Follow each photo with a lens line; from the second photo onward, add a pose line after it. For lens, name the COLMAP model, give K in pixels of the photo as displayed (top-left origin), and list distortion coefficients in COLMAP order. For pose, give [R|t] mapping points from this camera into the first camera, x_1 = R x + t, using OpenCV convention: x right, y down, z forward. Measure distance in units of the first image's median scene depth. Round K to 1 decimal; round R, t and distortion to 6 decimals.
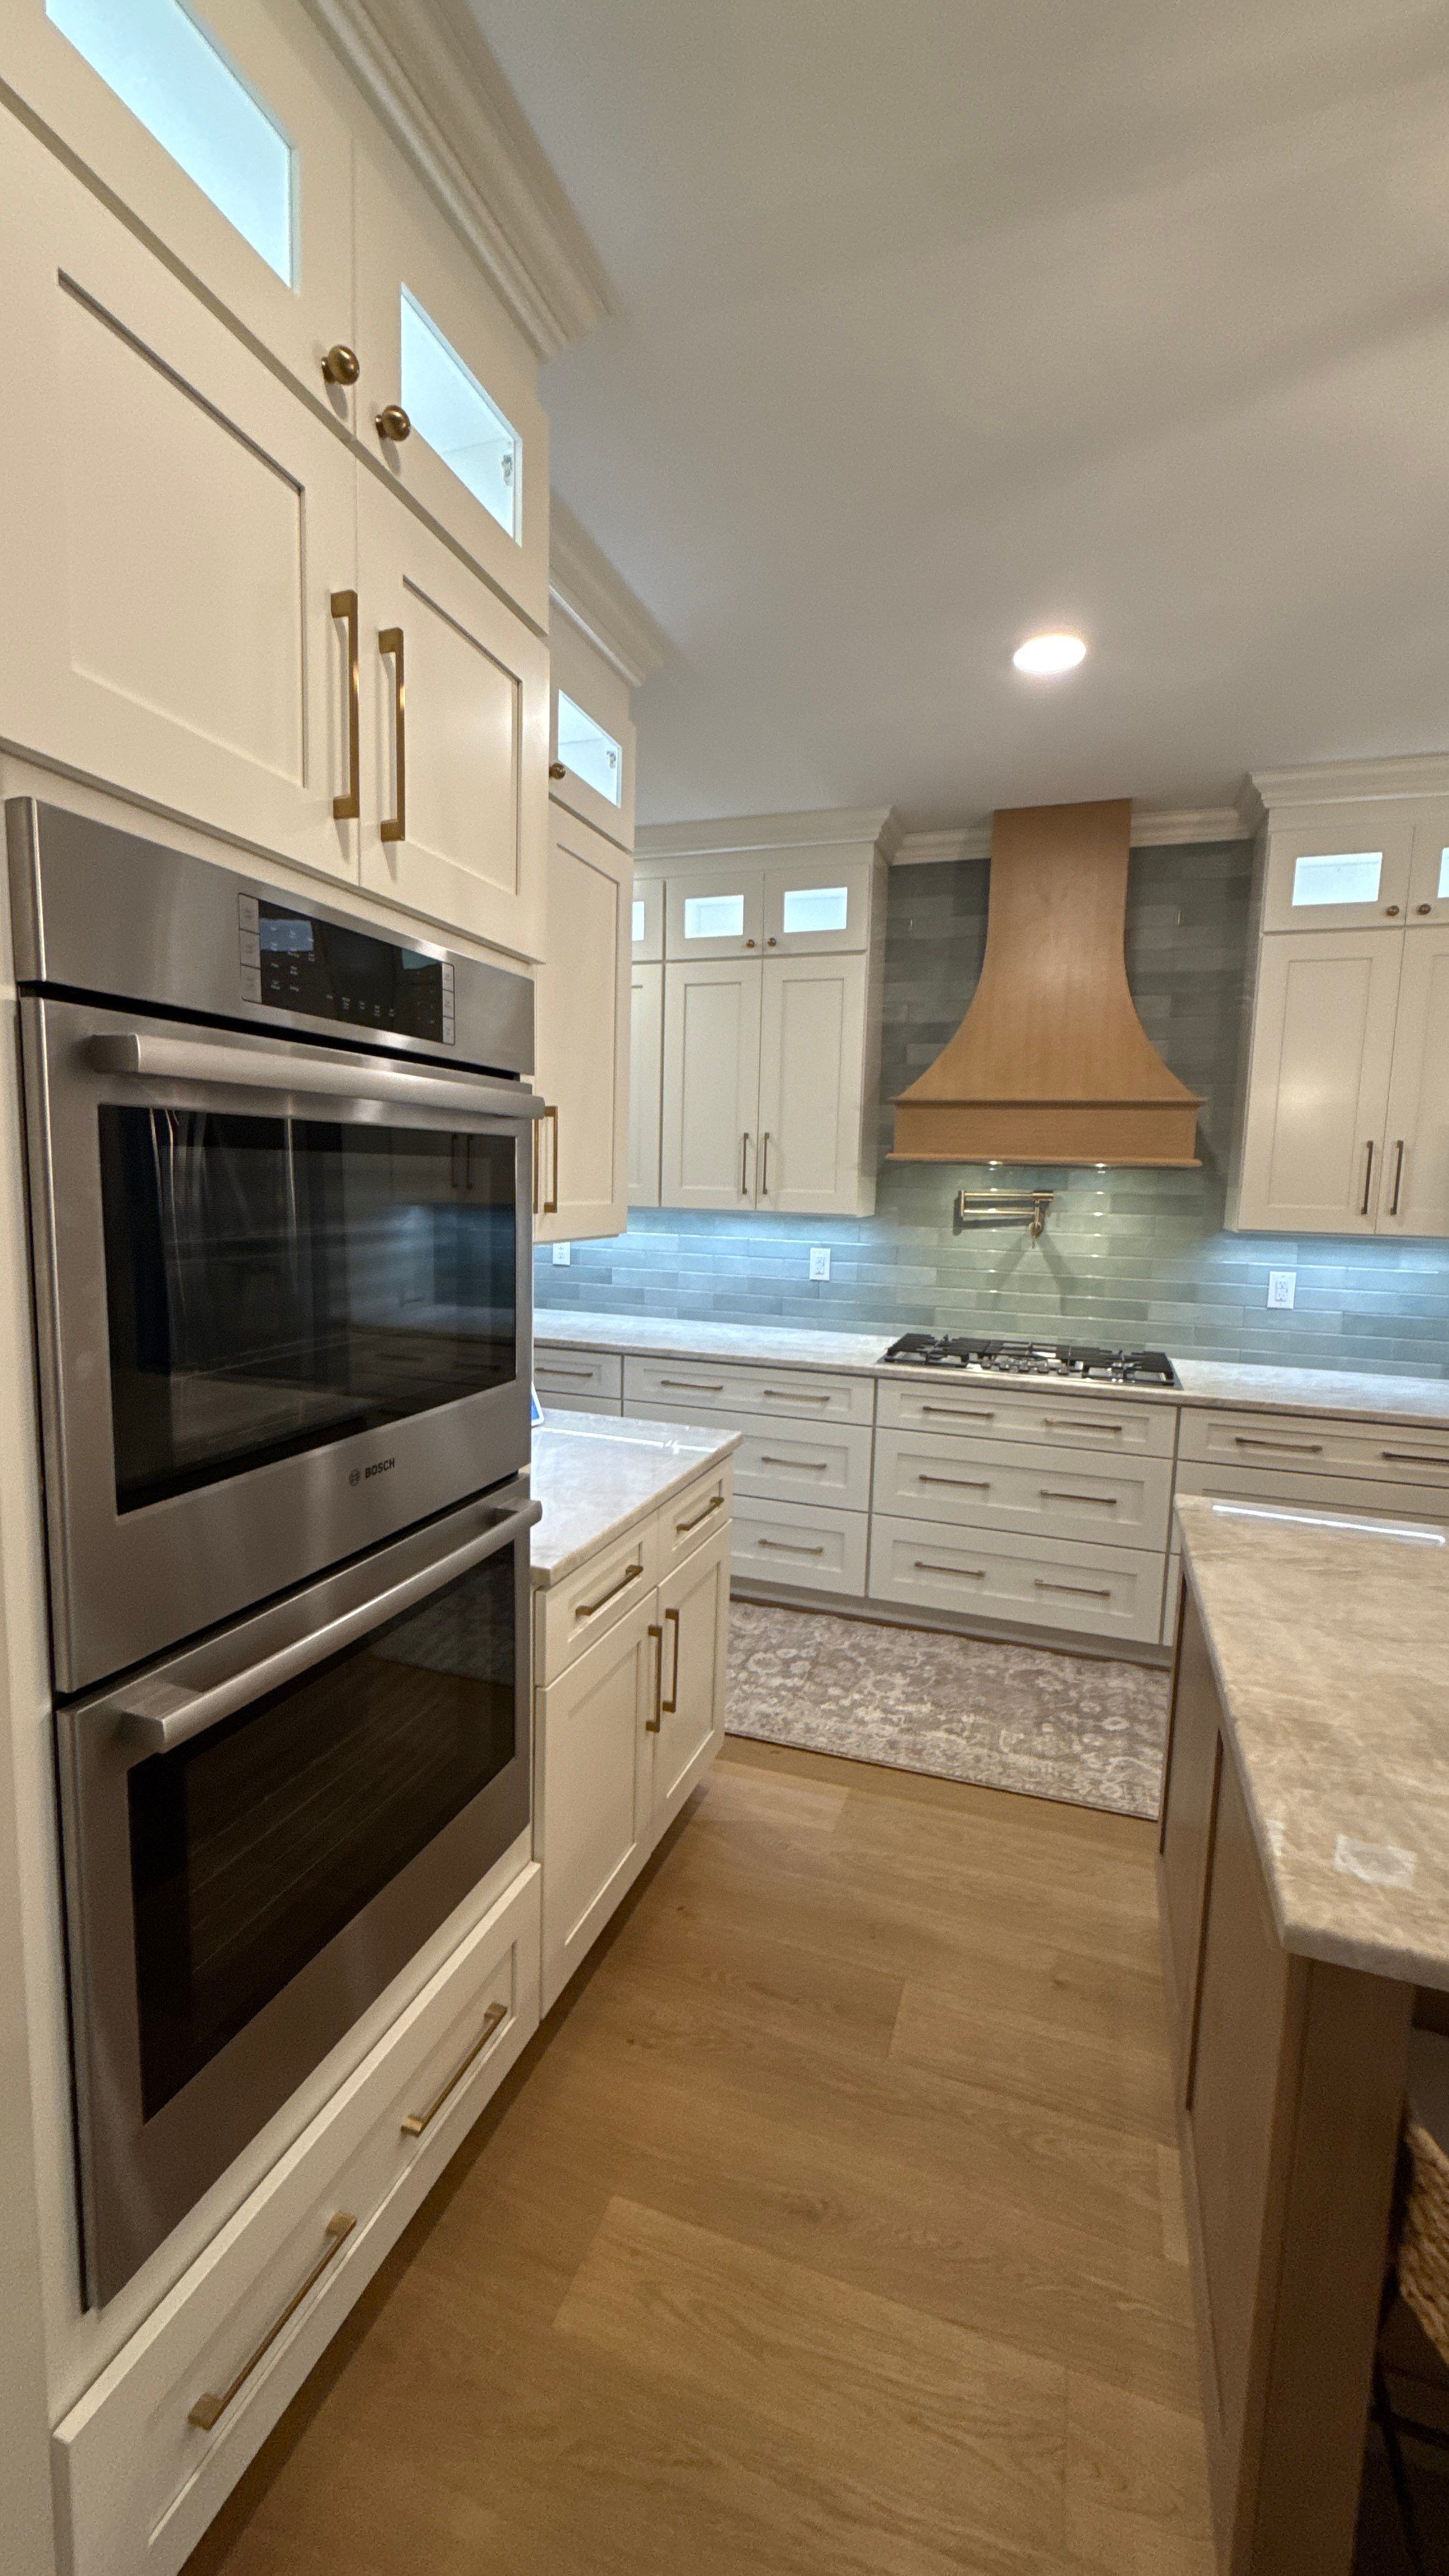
lens RADIAL K [[1023.3, 0, 727.6], [0, 1023.3, 1288.8], [0, 0, 1]] dist [-0.000631, 0.000582]
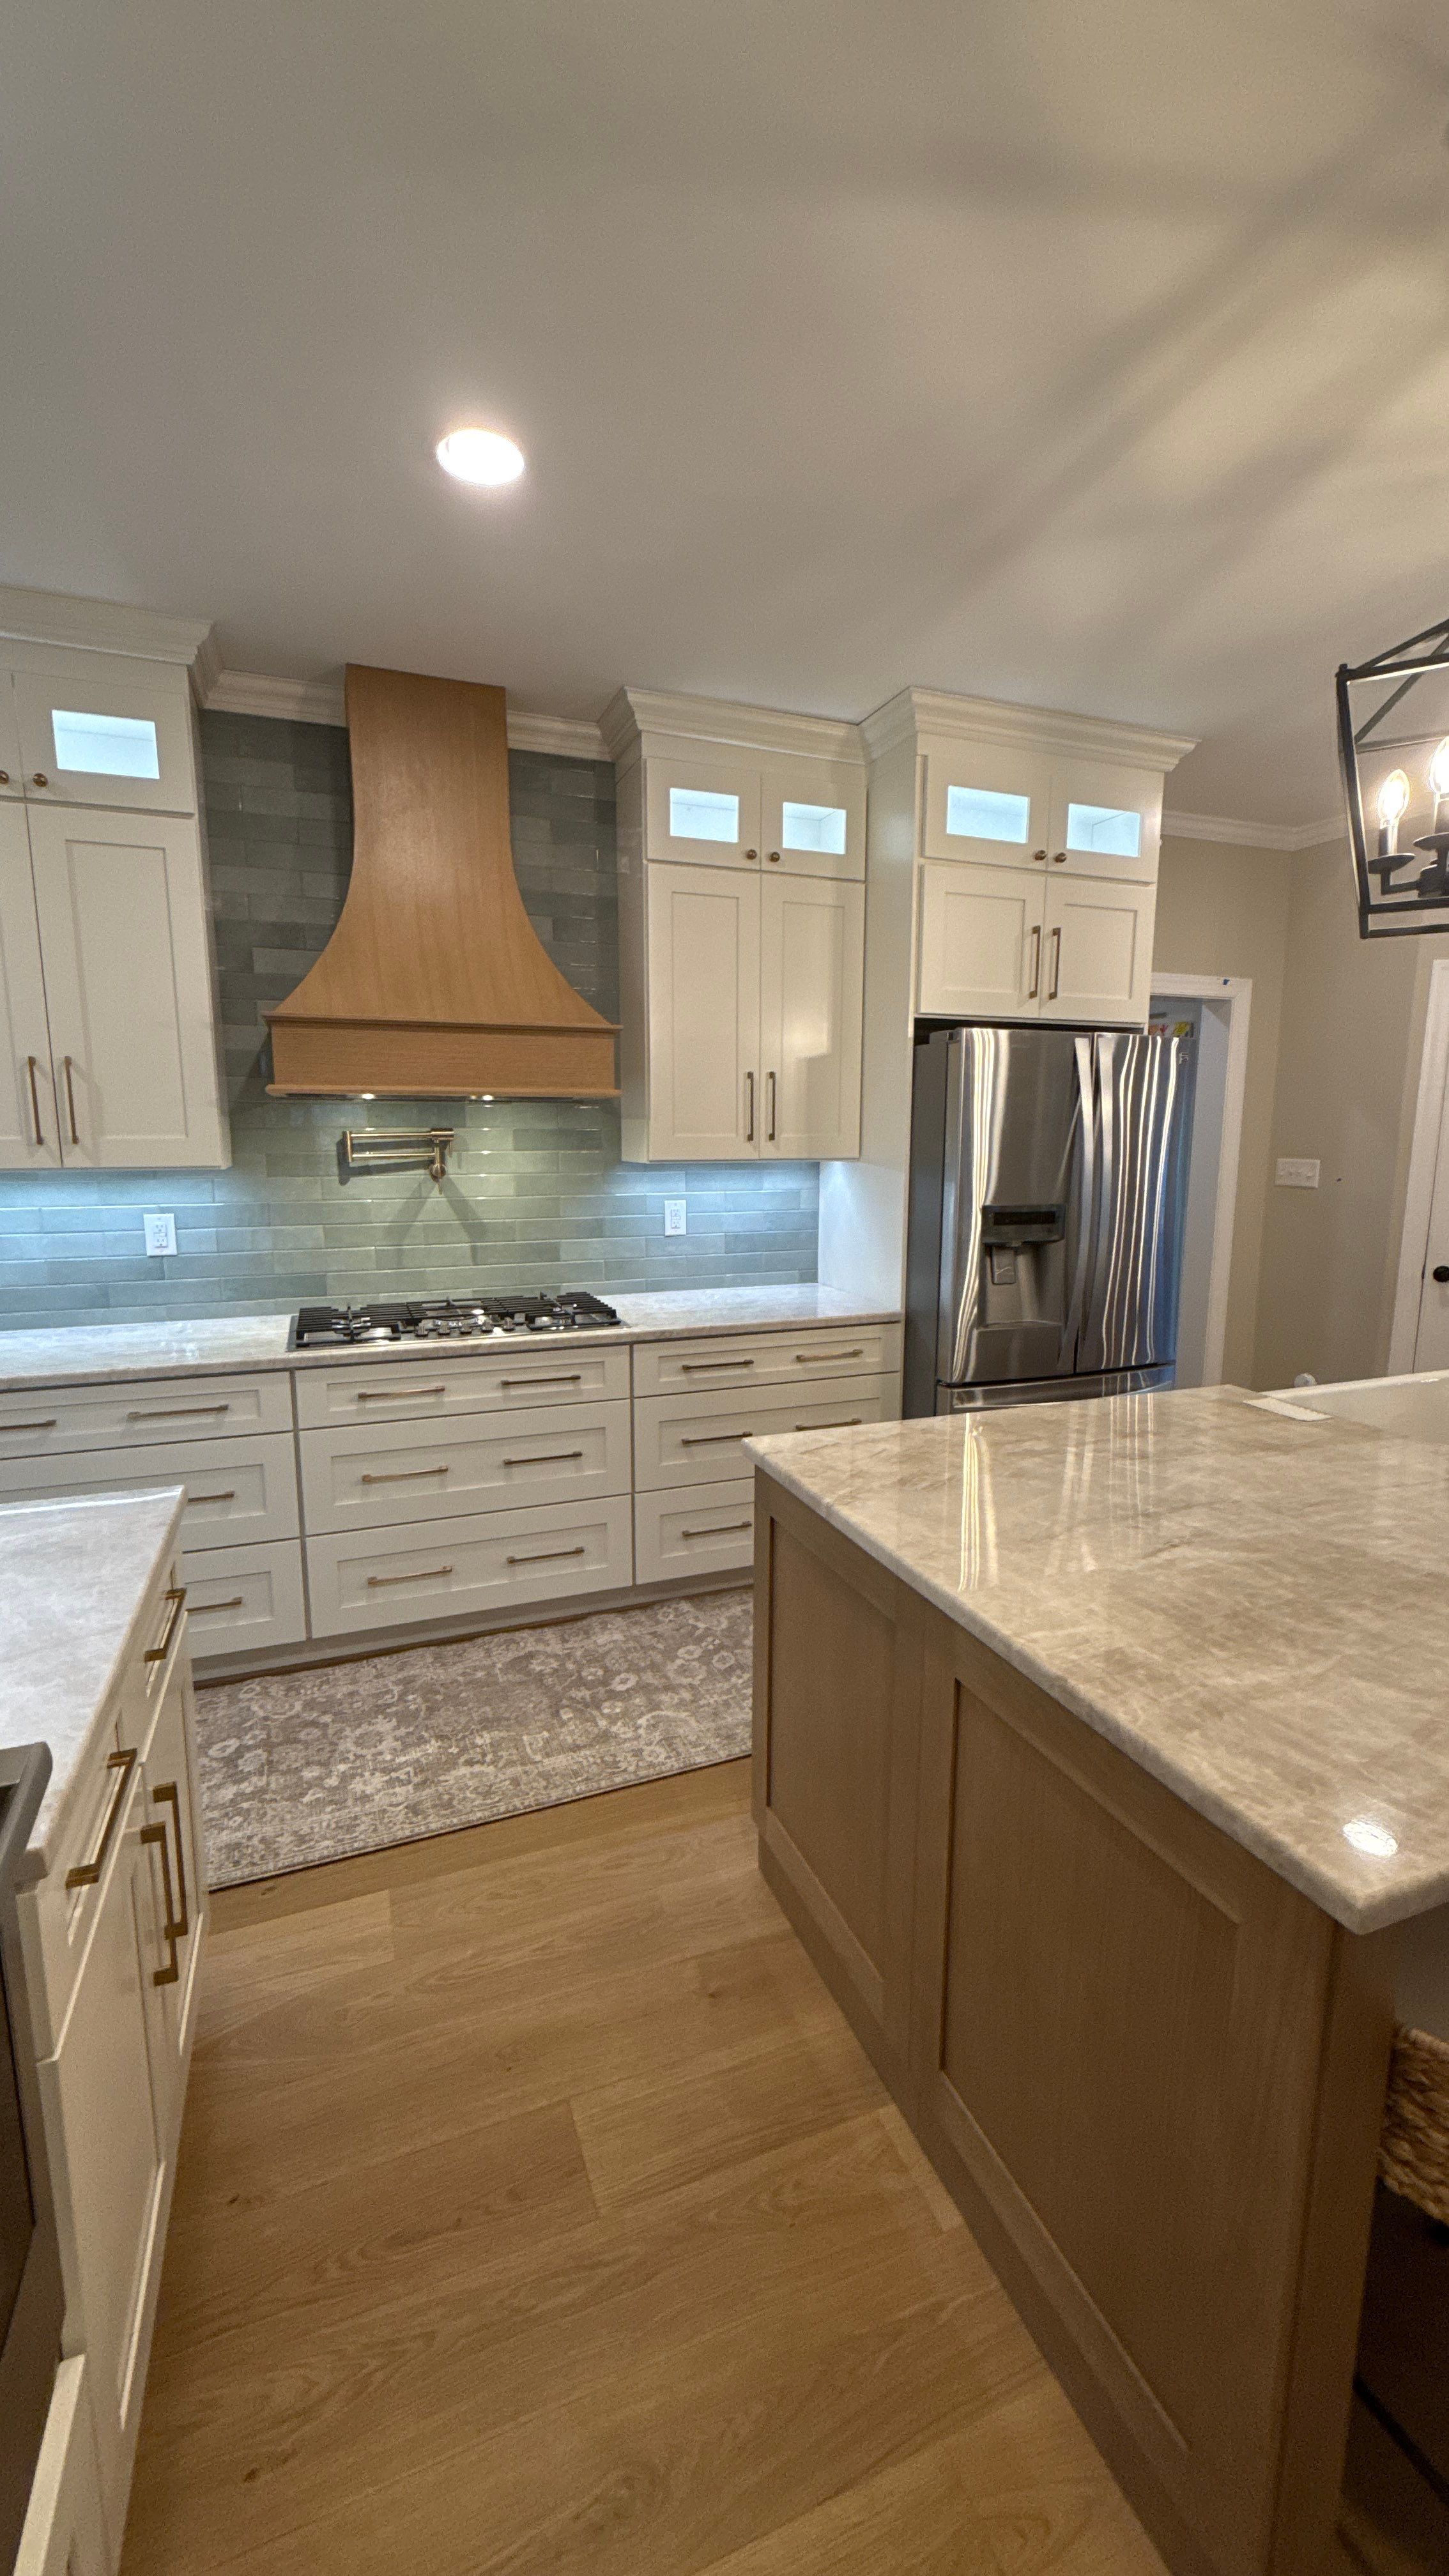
lens RADIAL K [[1023.3, 0, 726.6], [0, 1023.3, 1288.5], [0, 0, 1]] dist [-0.000631, 0.000582]
pose [[0.757390, -0.126573, 0.640578, -0.098996], [0.093015, 0.991942, 0.086023, -0.012416], [-0.646304, -0.005569, 0.763059, 0.175688]]
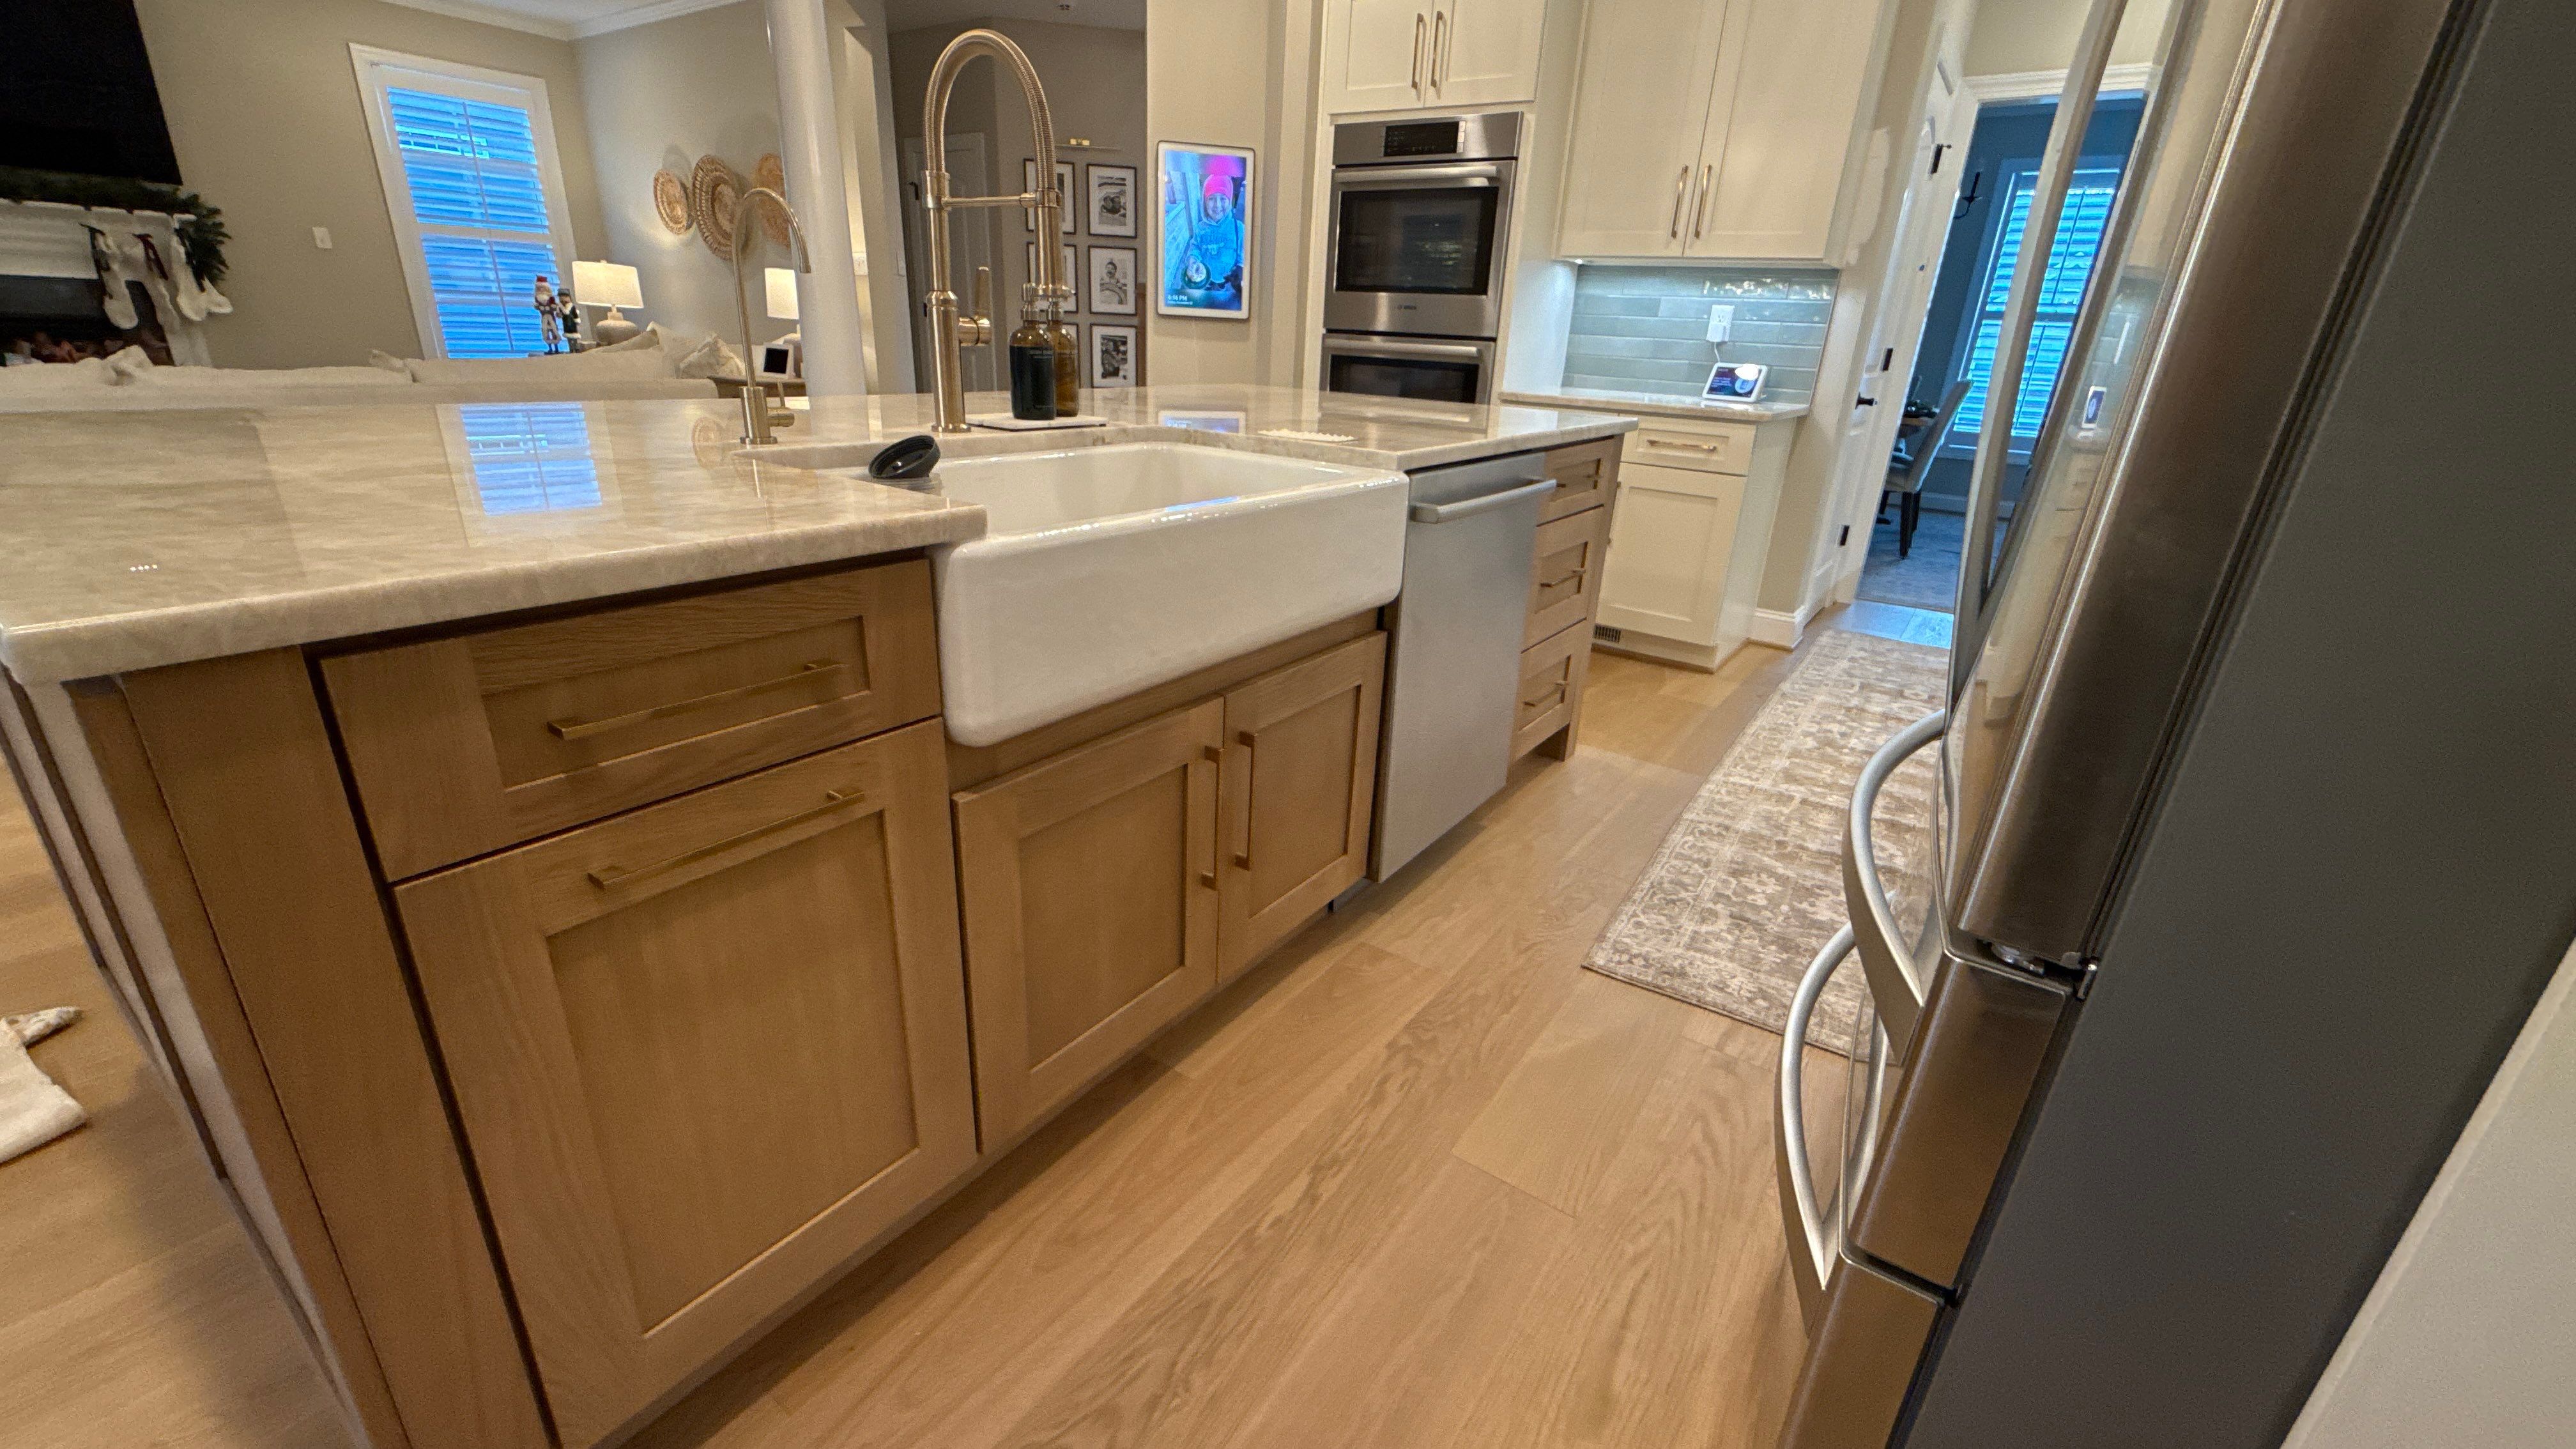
lens RADIAL K [[1023.3, 0, 1291.3], [0, 1023.3, 722.2], [0, 0, 1]] dist [-0.000631, 0.000582]
pose [[-0.270642, 0.310205, -0.911332, 1.098927], [-0.163589, 0.918073, 0.361082, 0.097390], [0.948679, 0.246807, -0.197723, 0.572621]]
